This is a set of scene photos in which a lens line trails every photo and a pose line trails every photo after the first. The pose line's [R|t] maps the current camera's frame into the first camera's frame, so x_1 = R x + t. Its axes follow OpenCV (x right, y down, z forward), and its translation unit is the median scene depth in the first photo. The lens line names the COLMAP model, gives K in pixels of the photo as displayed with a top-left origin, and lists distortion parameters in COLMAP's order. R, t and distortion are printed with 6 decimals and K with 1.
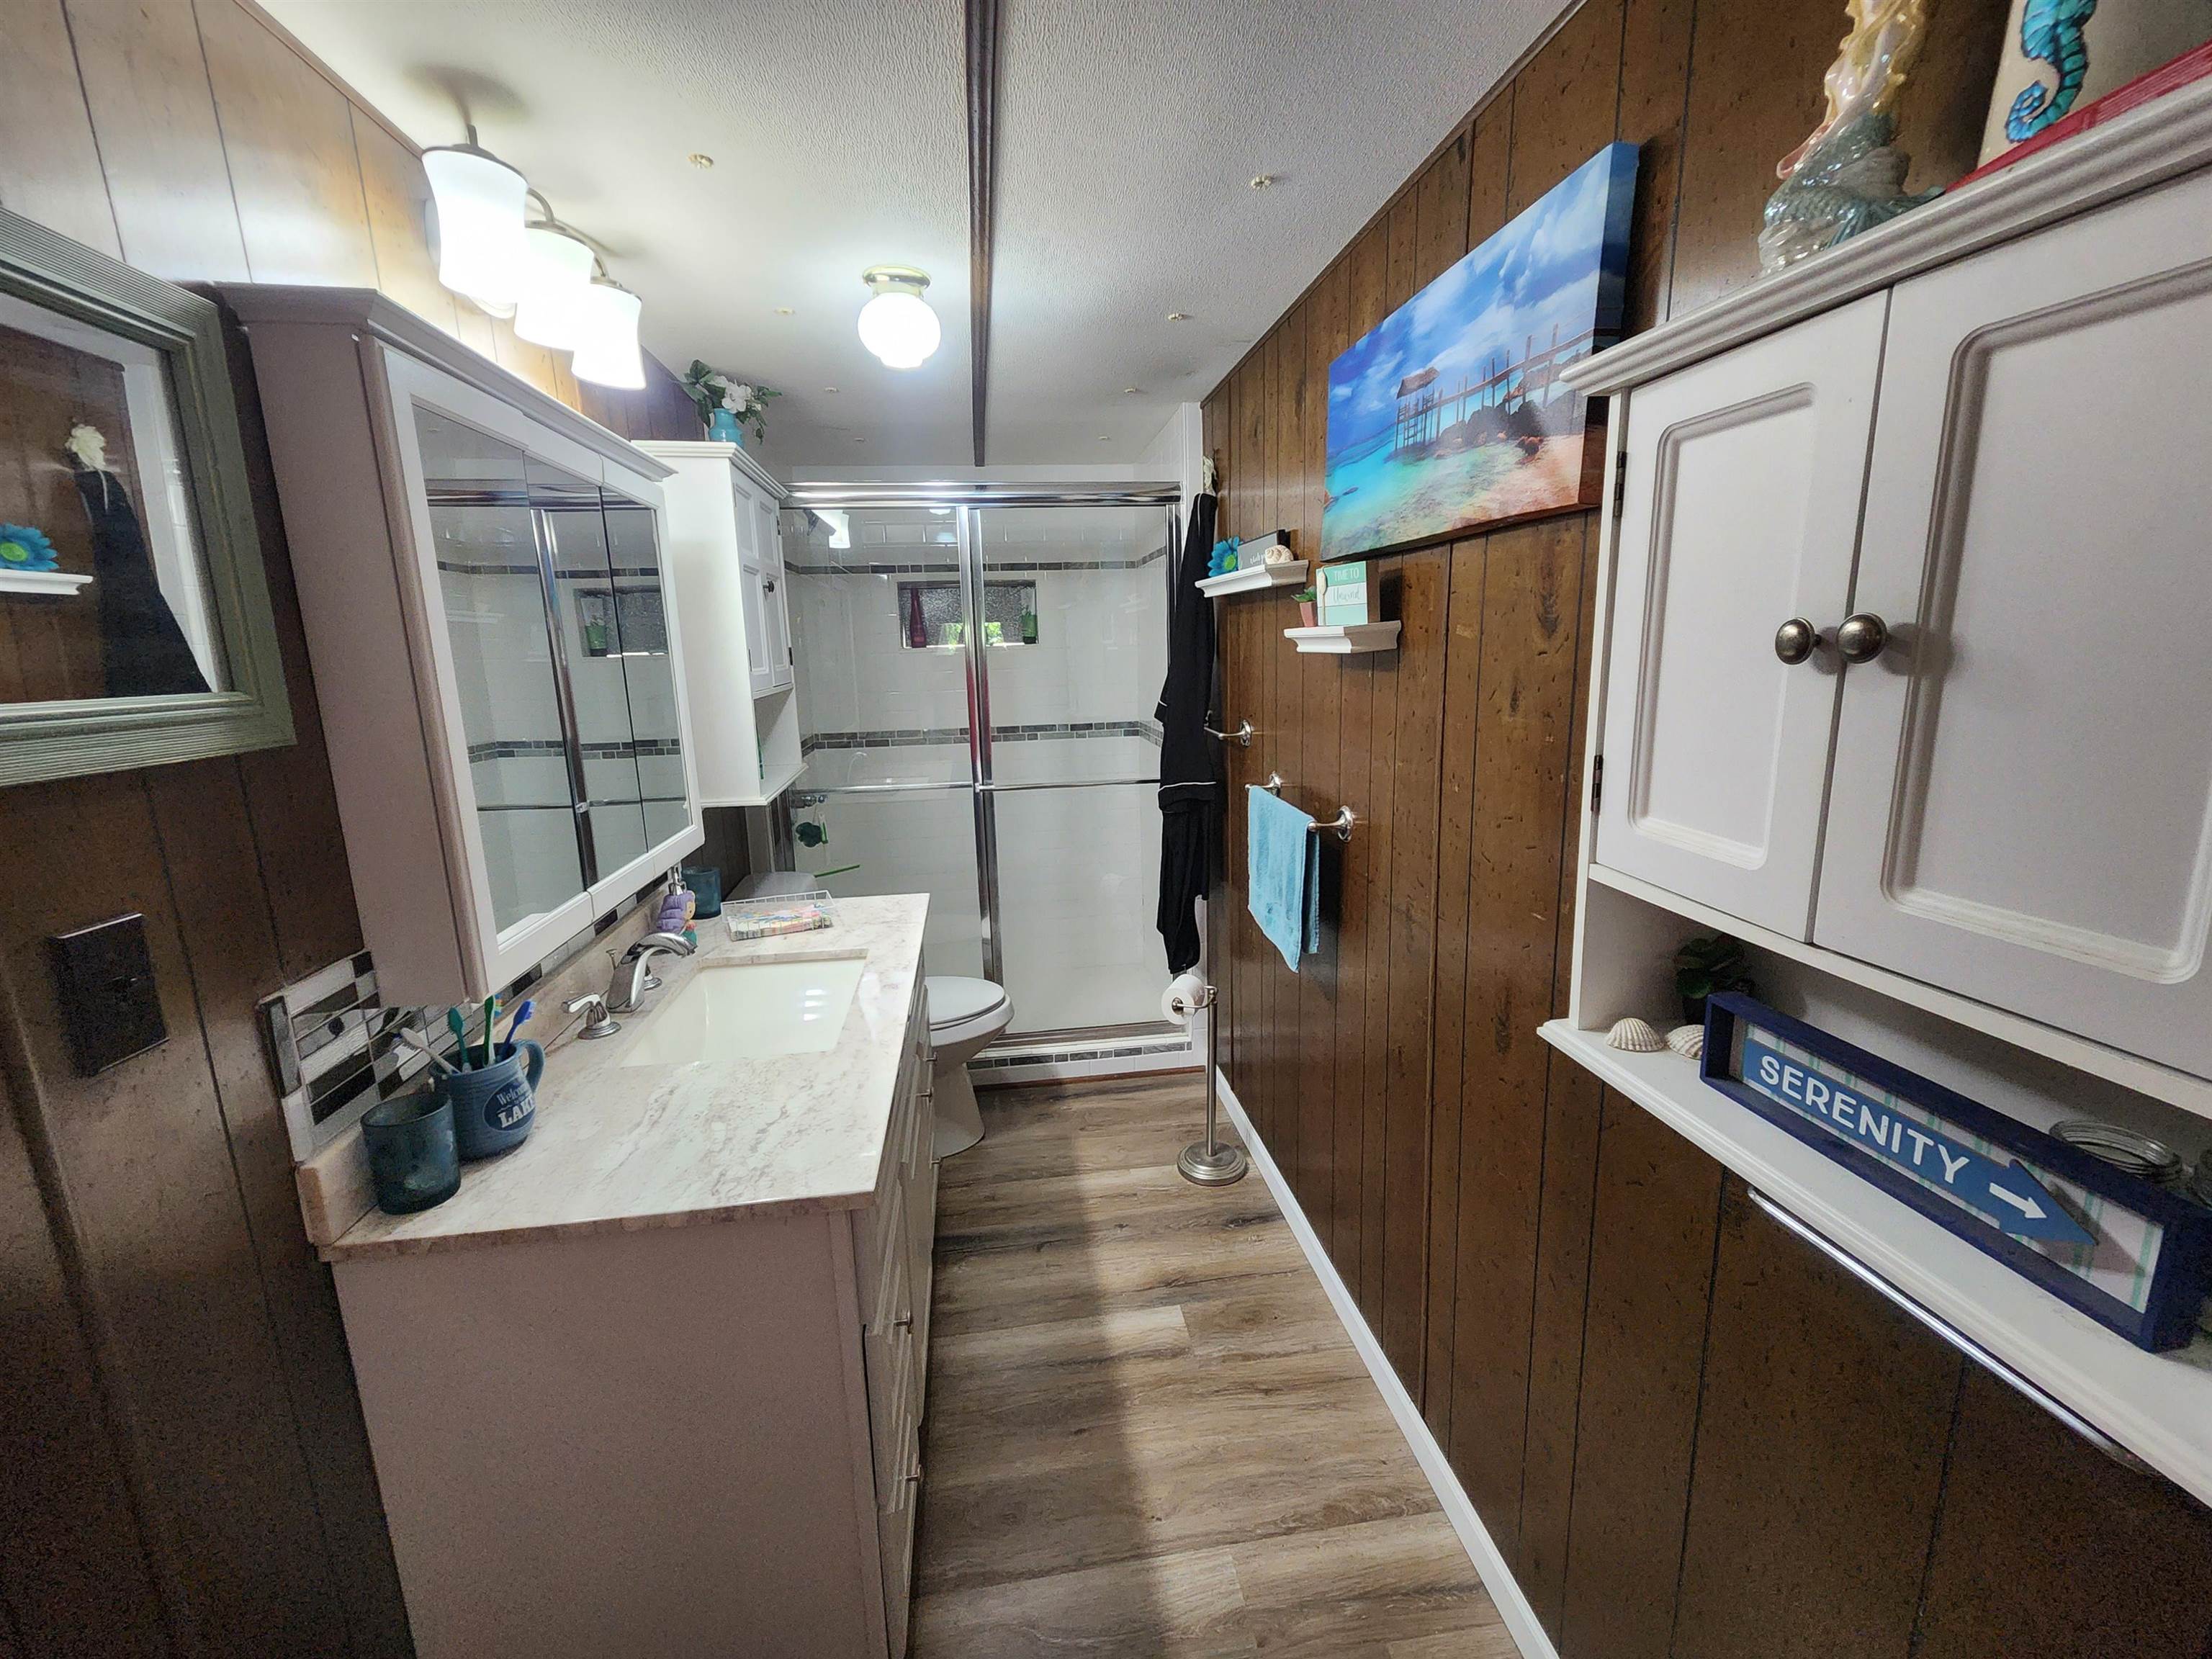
lens RADIAL K [[910.1, 0, 1101.6], [0, 910.1, 821.6], [0, 0, 1]] dist [0.000612, -0.000064]
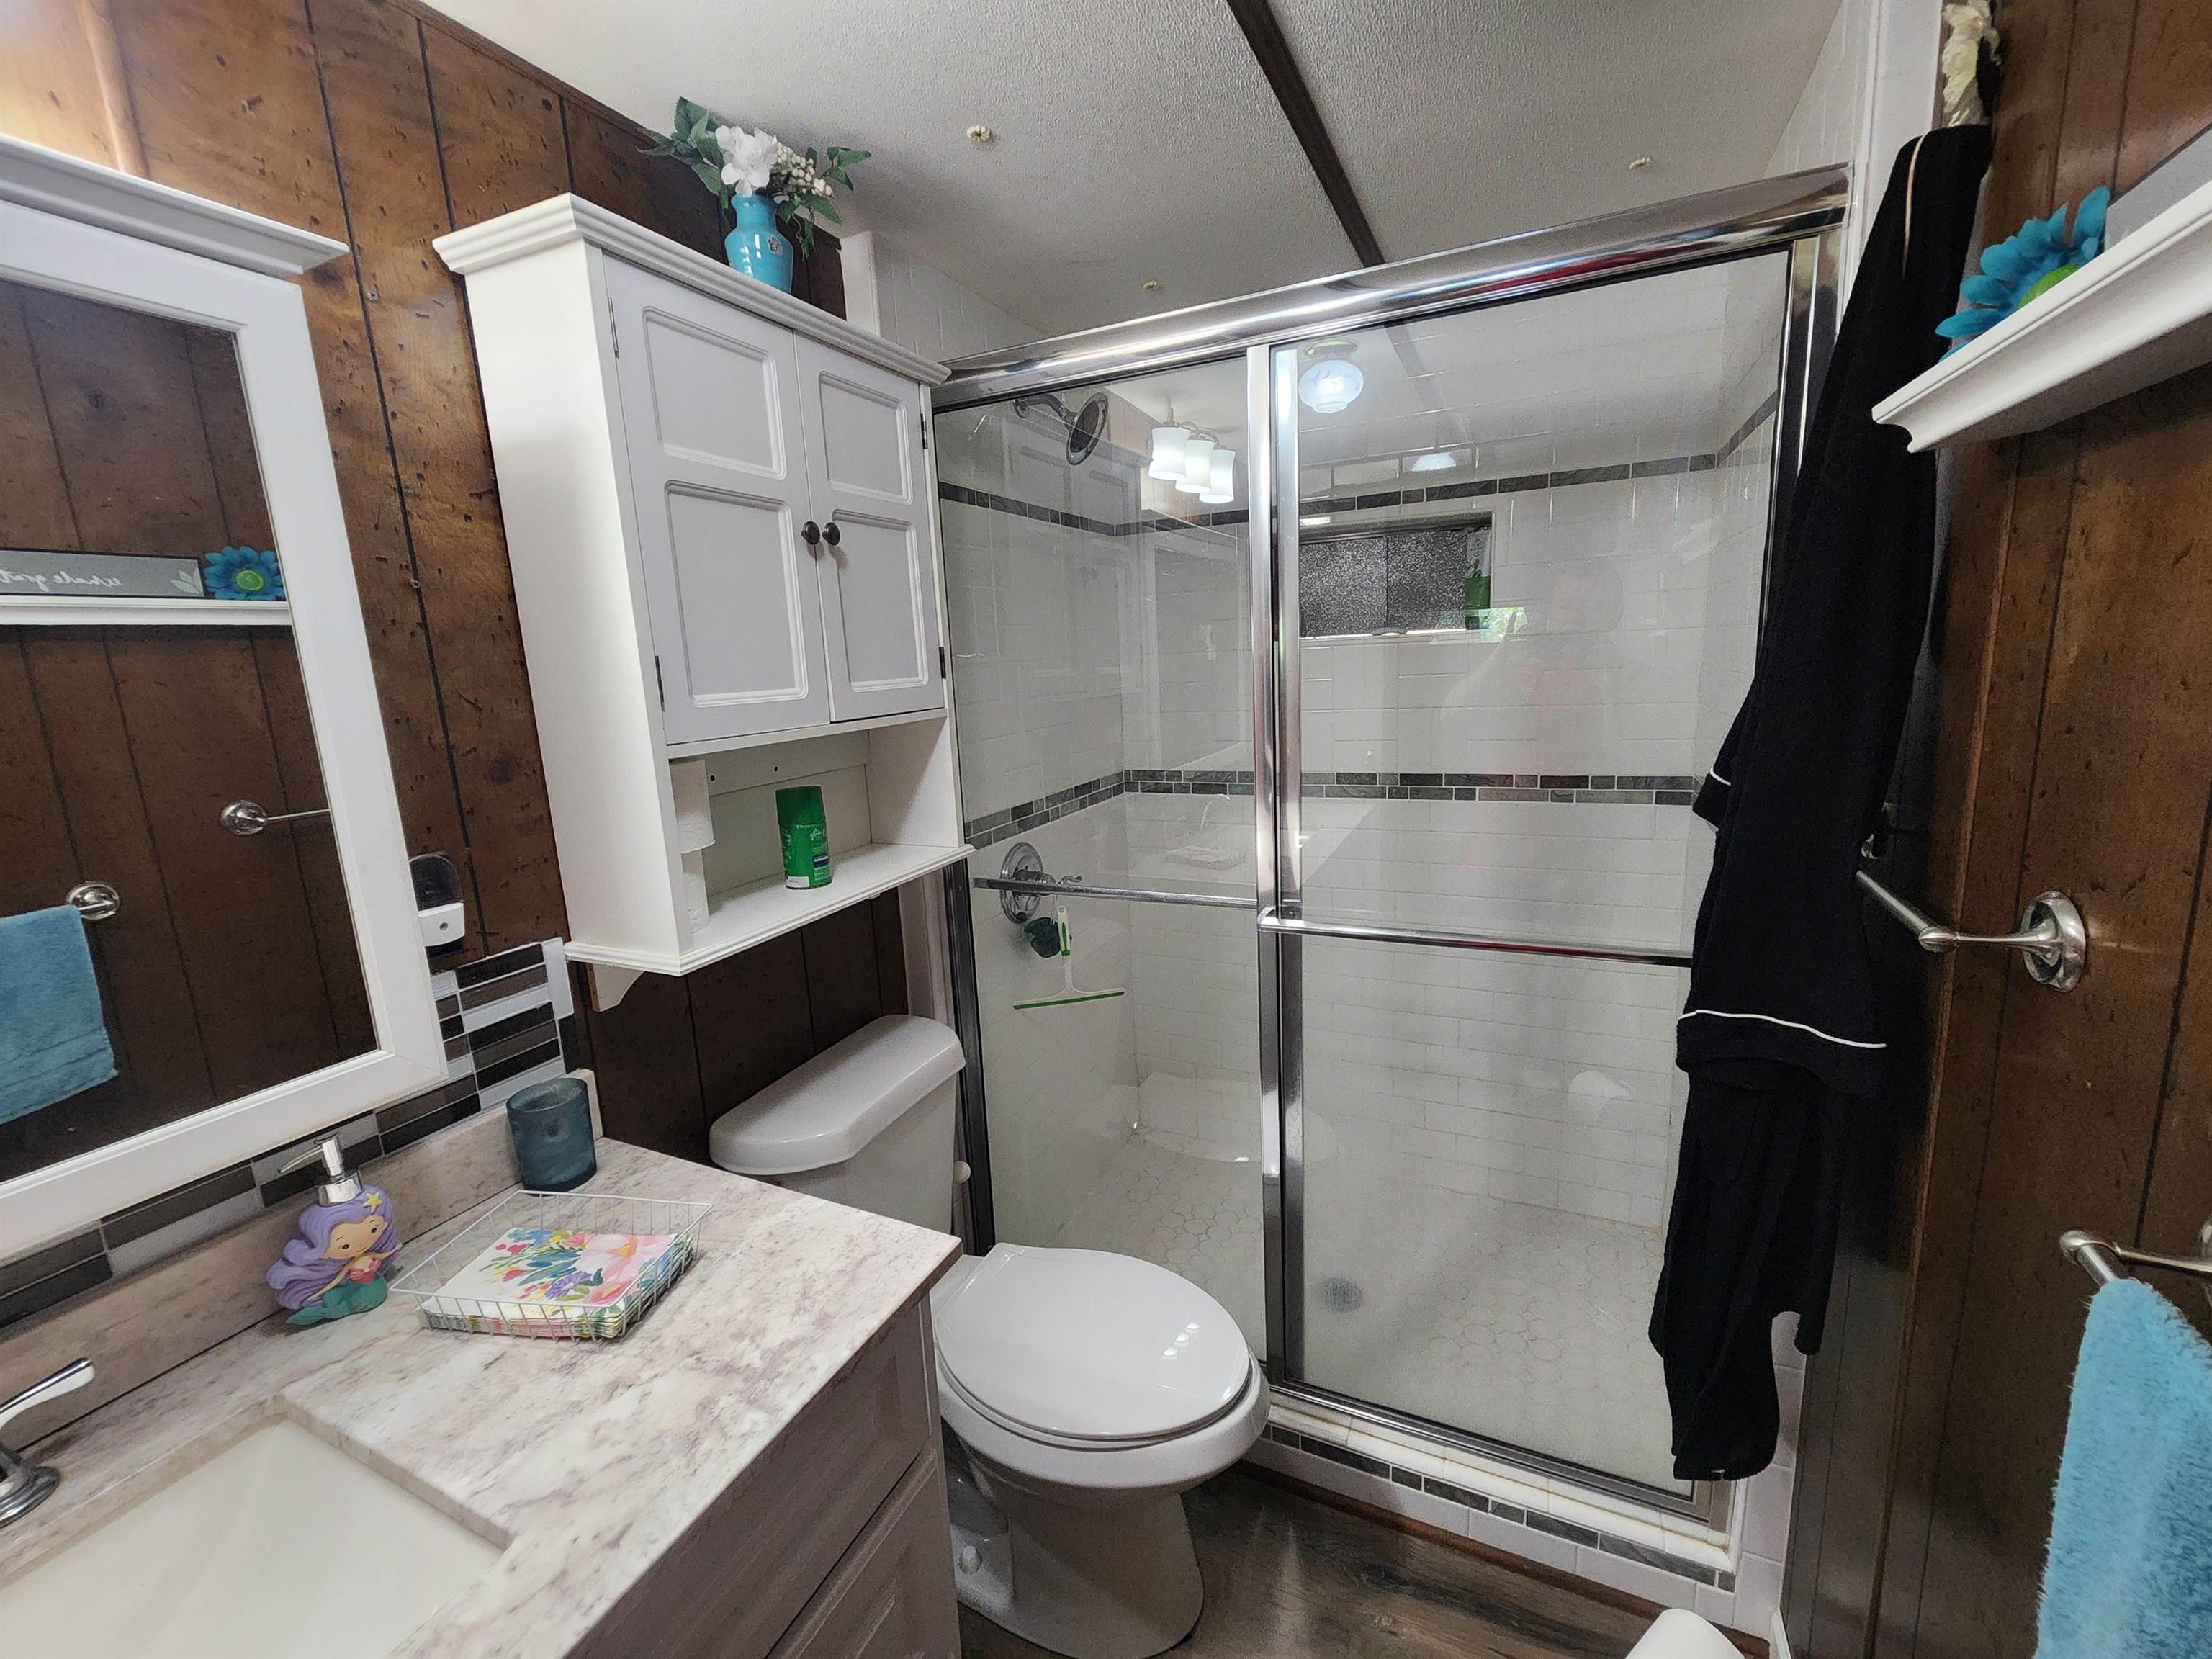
lens RADIAL K [[910.1, 0, 1105.9], [0, 910.1, 820.9], [0, 0, 1]] dist [0.000612, -0.000064]
pose [[0.837122, 0.088172, -0.539863, 0.057057], [-0.083336, 0.995960, 0.033440, -0.101586], [0.540630, 0.016996, 0.841089, 0.532955]]
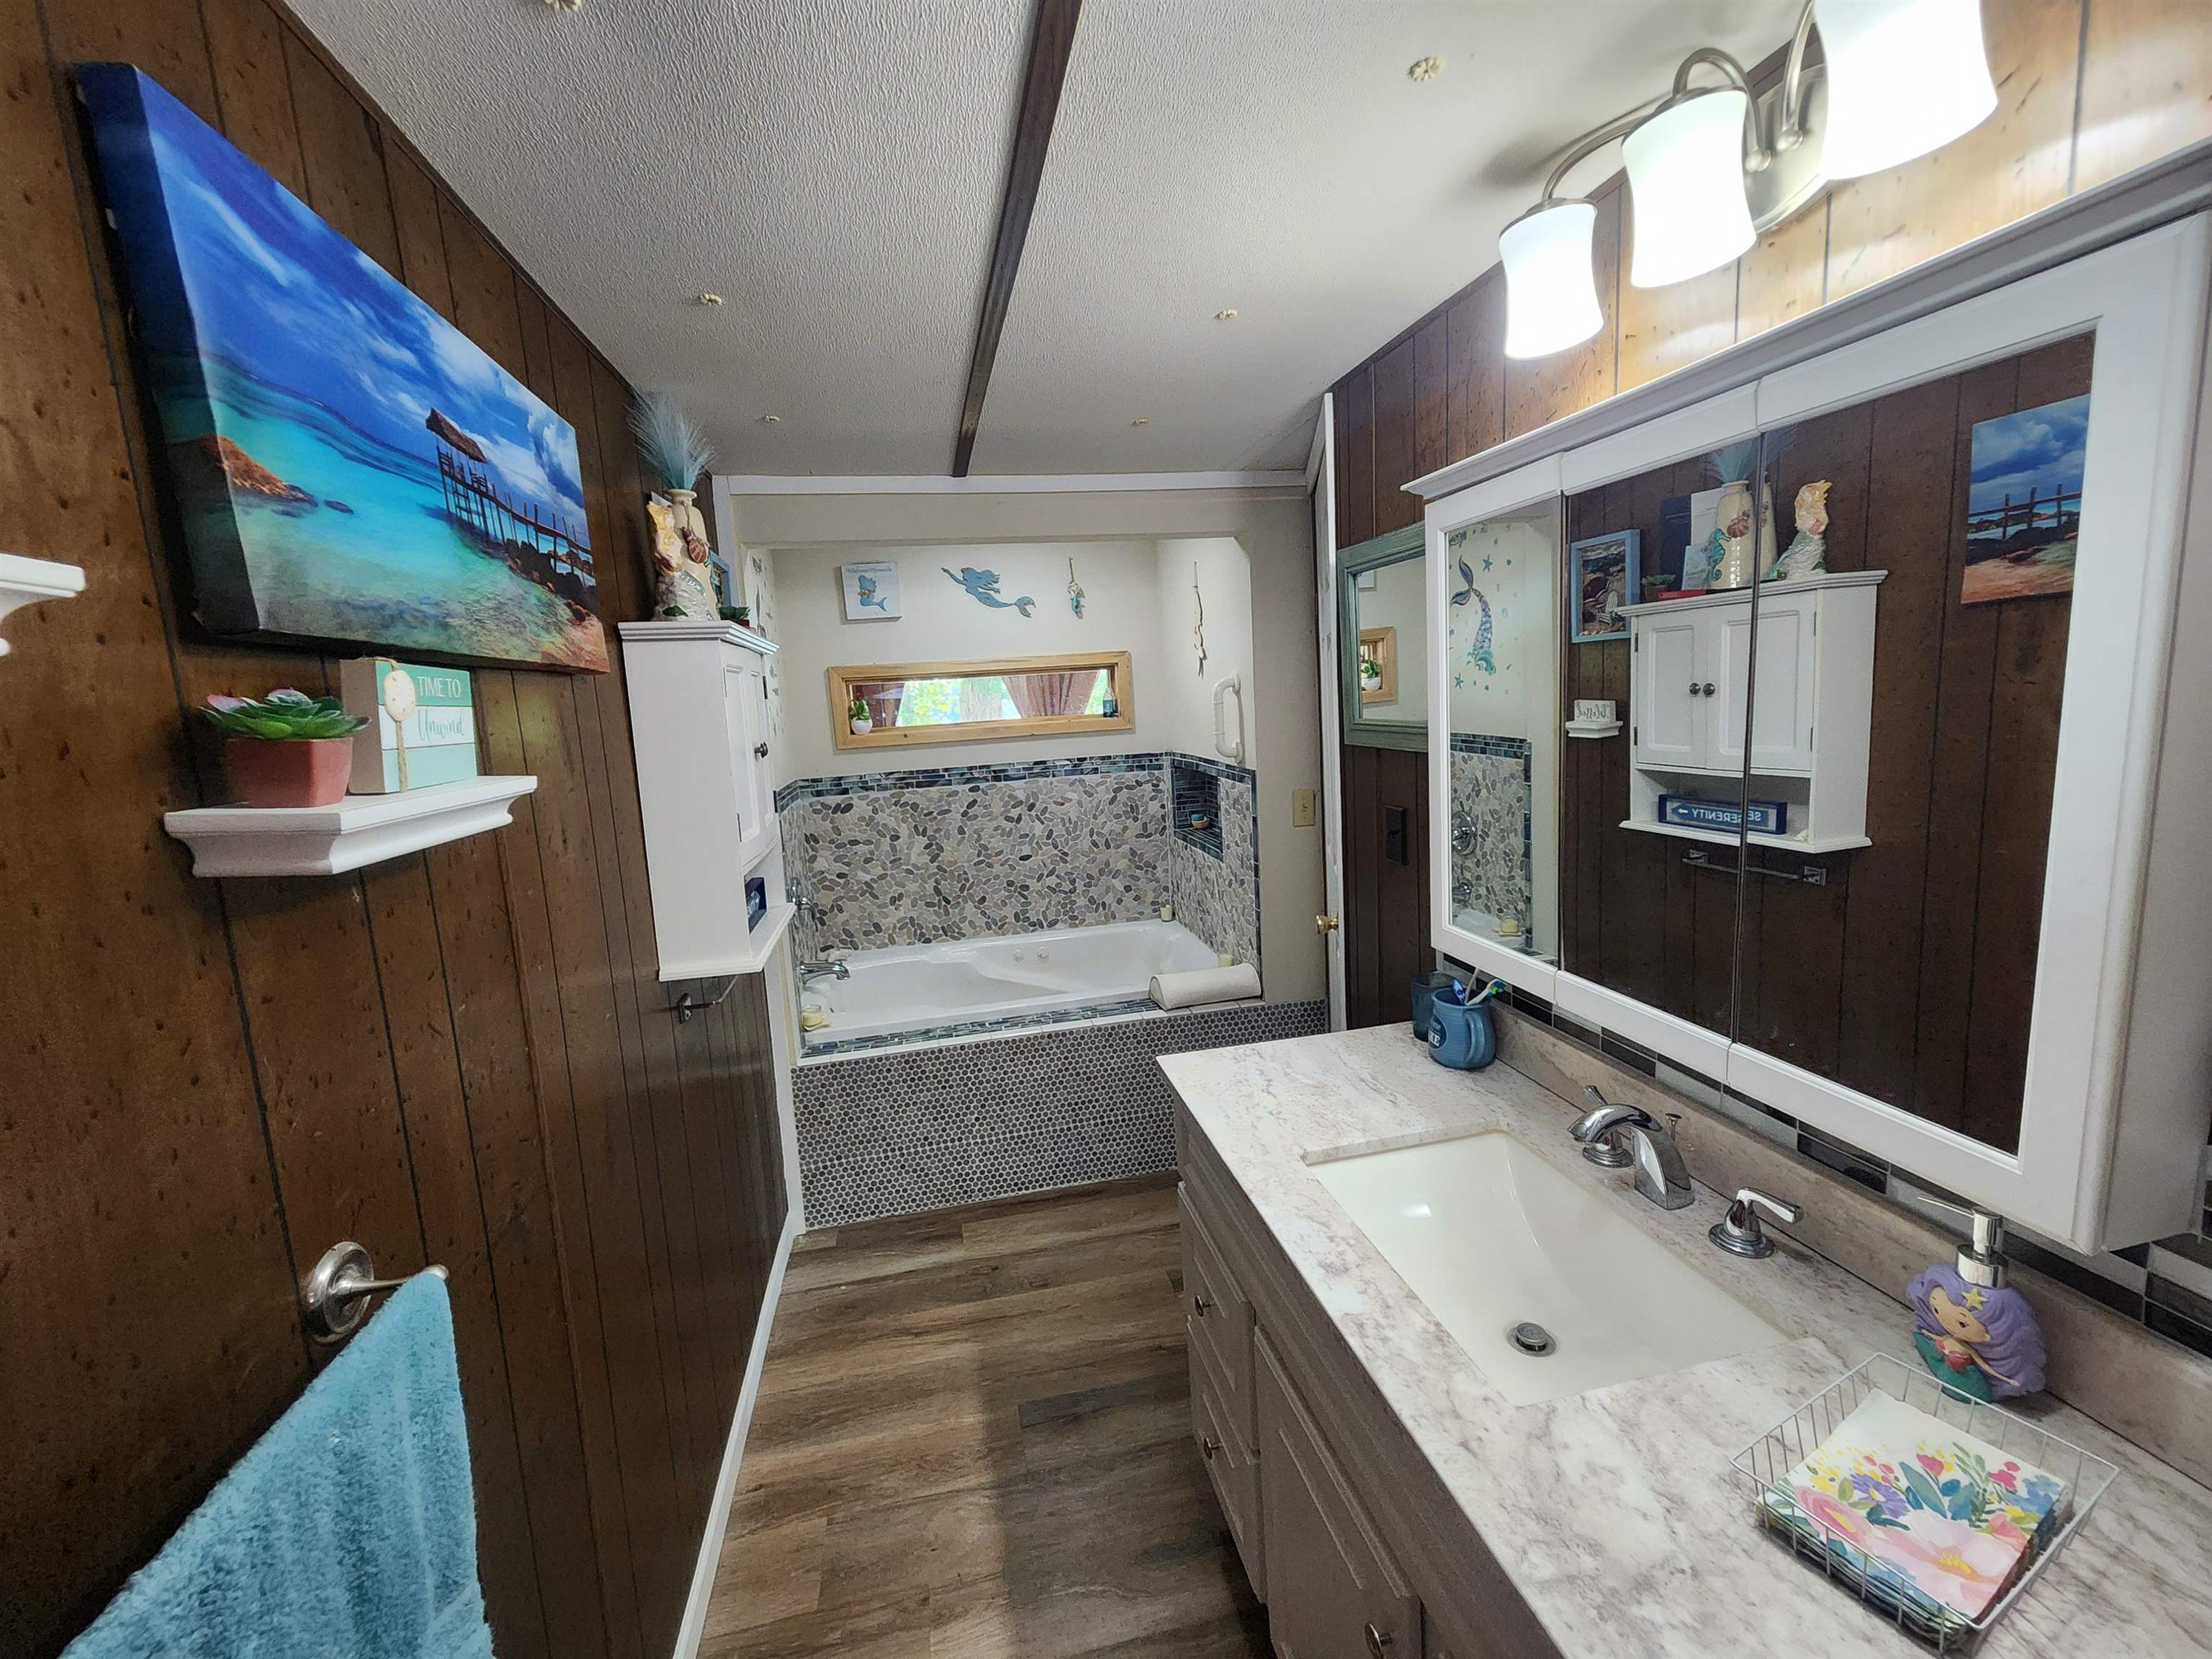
lens RADIAL K [[910.1, 0, 1104.3], [0, 910.1, 823.3], [0, 0, 1]] dist [0.000612, -0.000064]
pose [[-0.993643, 0.096021, -0.058766, -0.037078], [0.071176, 0.940276, 0.332888, -0.187593], [0.087221, 0.326589, -0.941133, 0.841682]]
